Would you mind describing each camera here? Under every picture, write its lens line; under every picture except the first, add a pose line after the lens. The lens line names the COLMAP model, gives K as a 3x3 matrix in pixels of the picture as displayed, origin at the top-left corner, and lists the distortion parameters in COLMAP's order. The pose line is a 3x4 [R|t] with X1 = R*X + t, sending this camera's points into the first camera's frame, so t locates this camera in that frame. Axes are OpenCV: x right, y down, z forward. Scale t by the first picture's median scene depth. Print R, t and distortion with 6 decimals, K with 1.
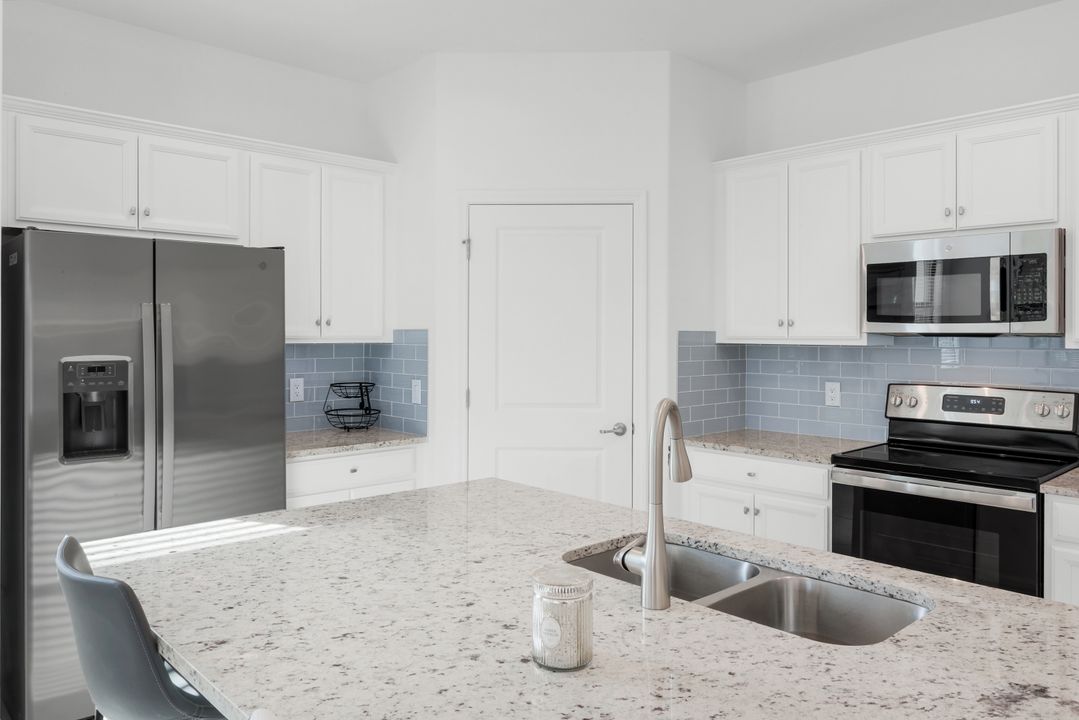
lens RADIAL K [[782.5, 0, 528.0], [0, 782.5, 332.8], [0, 0, 1]] dist [0.009216, 0.005358]
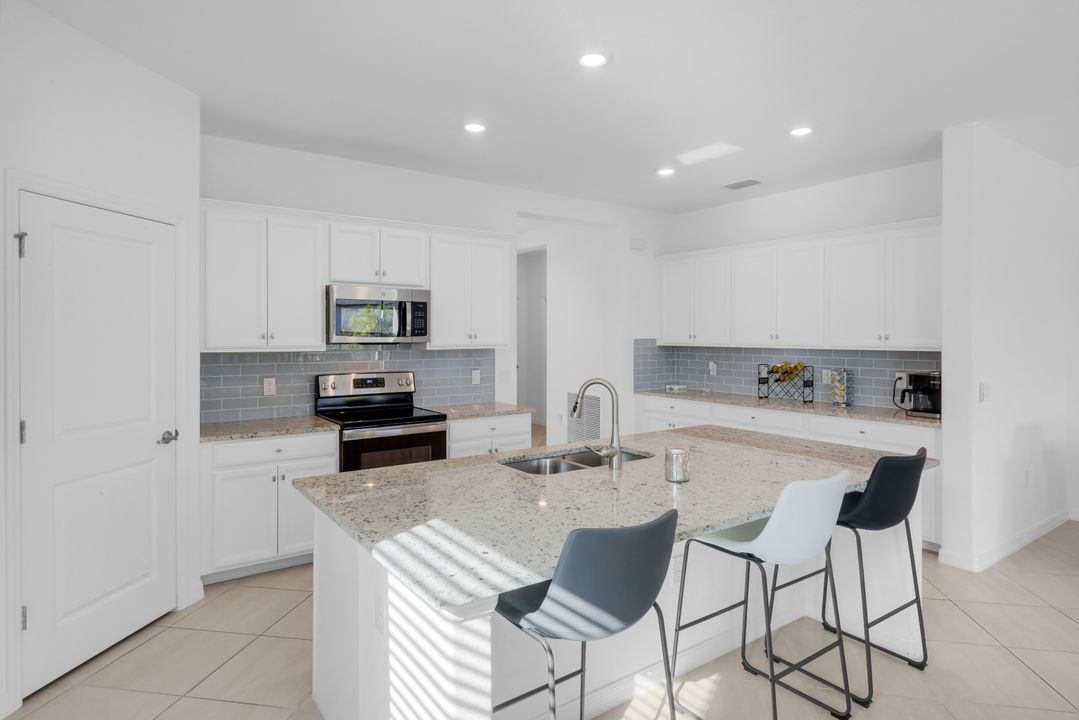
lens RADIAL K [[589.8, 0, 530.2], [0, 589.8, 340.0], [0, 0, 1]] dist [0.000250, -0.000070]
pose [[0.139164, -0.010024, 0.990219, -0.653924], [-0.000827, 0.999947, 0.010239, -0.017710], [-0.990269, -0.002244, 0.139148, 0.446971]]
